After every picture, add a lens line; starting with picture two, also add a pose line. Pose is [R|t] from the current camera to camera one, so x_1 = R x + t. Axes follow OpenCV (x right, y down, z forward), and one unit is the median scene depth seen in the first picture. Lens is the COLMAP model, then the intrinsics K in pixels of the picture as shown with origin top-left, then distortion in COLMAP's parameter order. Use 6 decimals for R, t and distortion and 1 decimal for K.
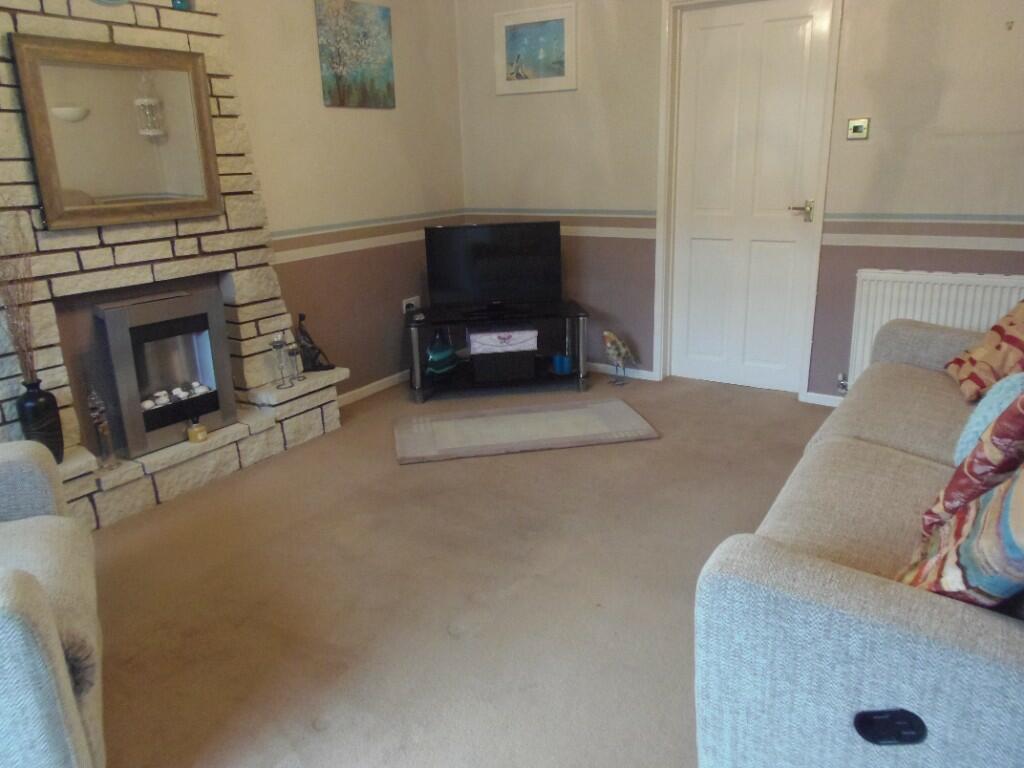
lens RADIAL K [[759.6, 0, 512.9], [0, 759.6, 380.9], [0, 0, 1]] dist [0.004486, -0.005445]
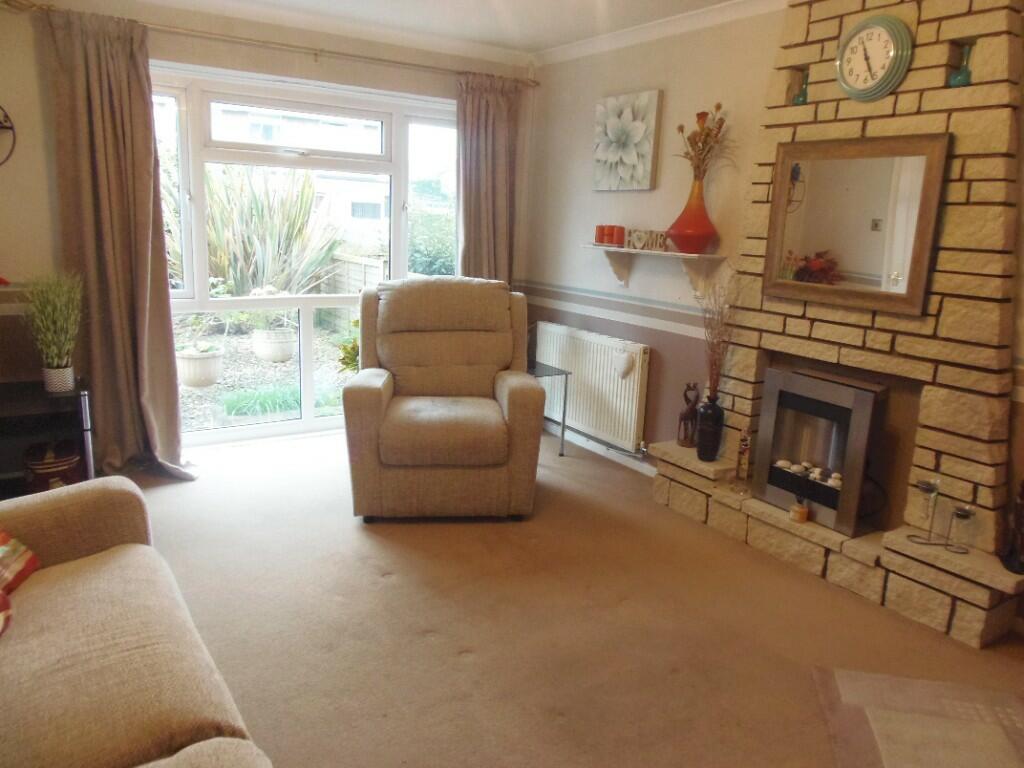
lens RADIAL K [[759.6, 0, 512.6], [0, 759.6, 385.4], [0, 0, 1]] dist [0.004486, -0.005445]
pose [[-0.402521, 0.213181, -0.890242, 0.601036], [-0.287269, 0.893962, 0.343960, -0.322378], [0.869168, 0.394190, -0.298598, 0.919538]]
